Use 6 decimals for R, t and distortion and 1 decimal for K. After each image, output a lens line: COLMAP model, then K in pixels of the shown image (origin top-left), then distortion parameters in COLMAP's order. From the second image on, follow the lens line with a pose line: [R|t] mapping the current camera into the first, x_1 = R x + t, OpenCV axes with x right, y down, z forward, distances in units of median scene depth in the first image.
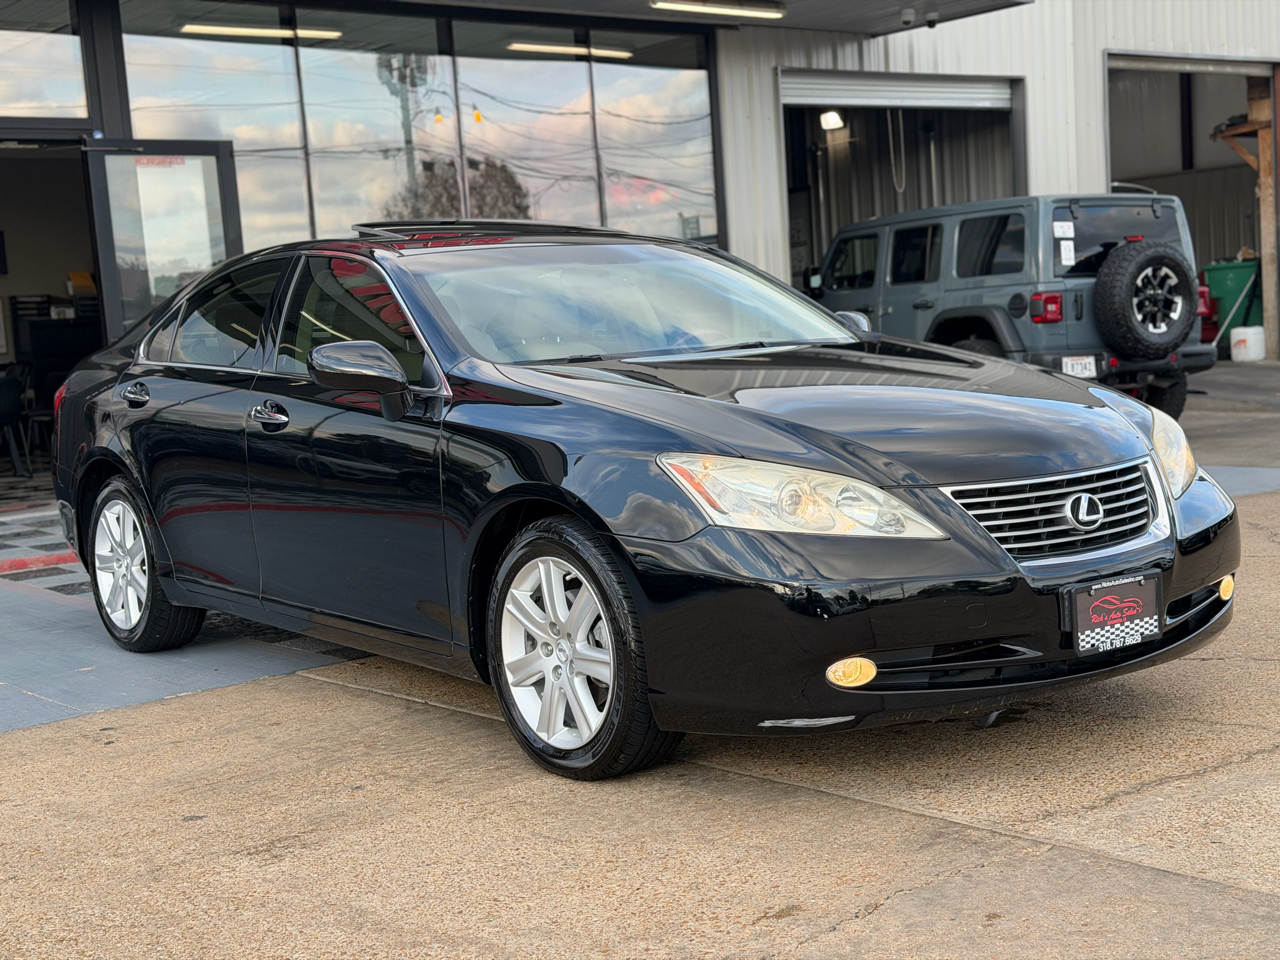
lens RADIAL K [[1779.9, 0, 632.0], [0, 1779.9, 476.3], [0, 0, 1]] dist [0.215734, -0.525940]
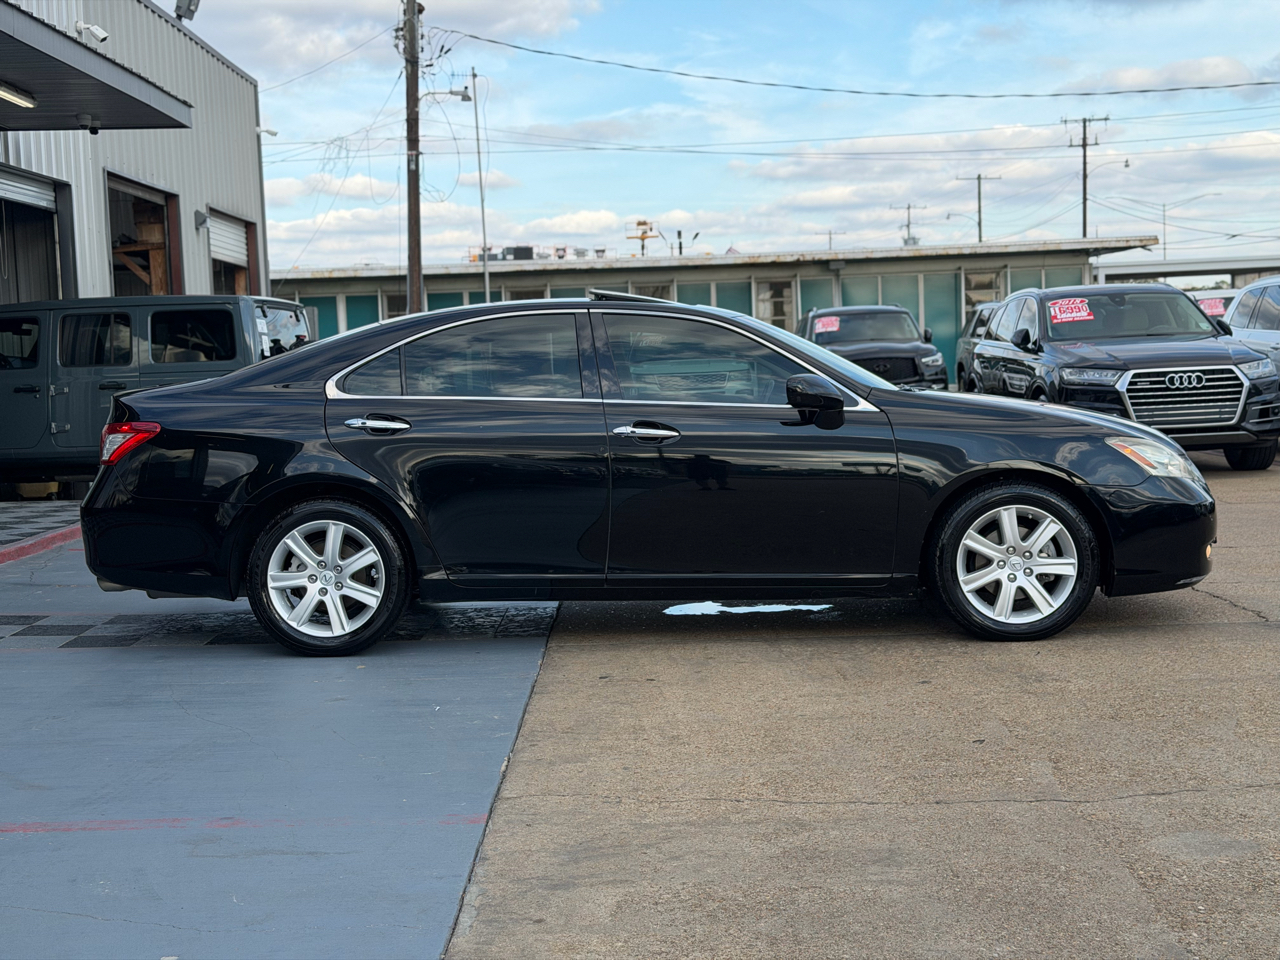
lens RADIAL K [[1779.9, 0, 632.0], [0, 1779.9, 476.3], [0, 0, 1]] dist [0.215734, -0.525940]
pose [[0.642810, -0.007981, 0.765984, -0.465061], [0.058594, 0.997528, -0.038778, 0.018900], [-0.763781, 0.069809, 0.641689, 0.066721]]
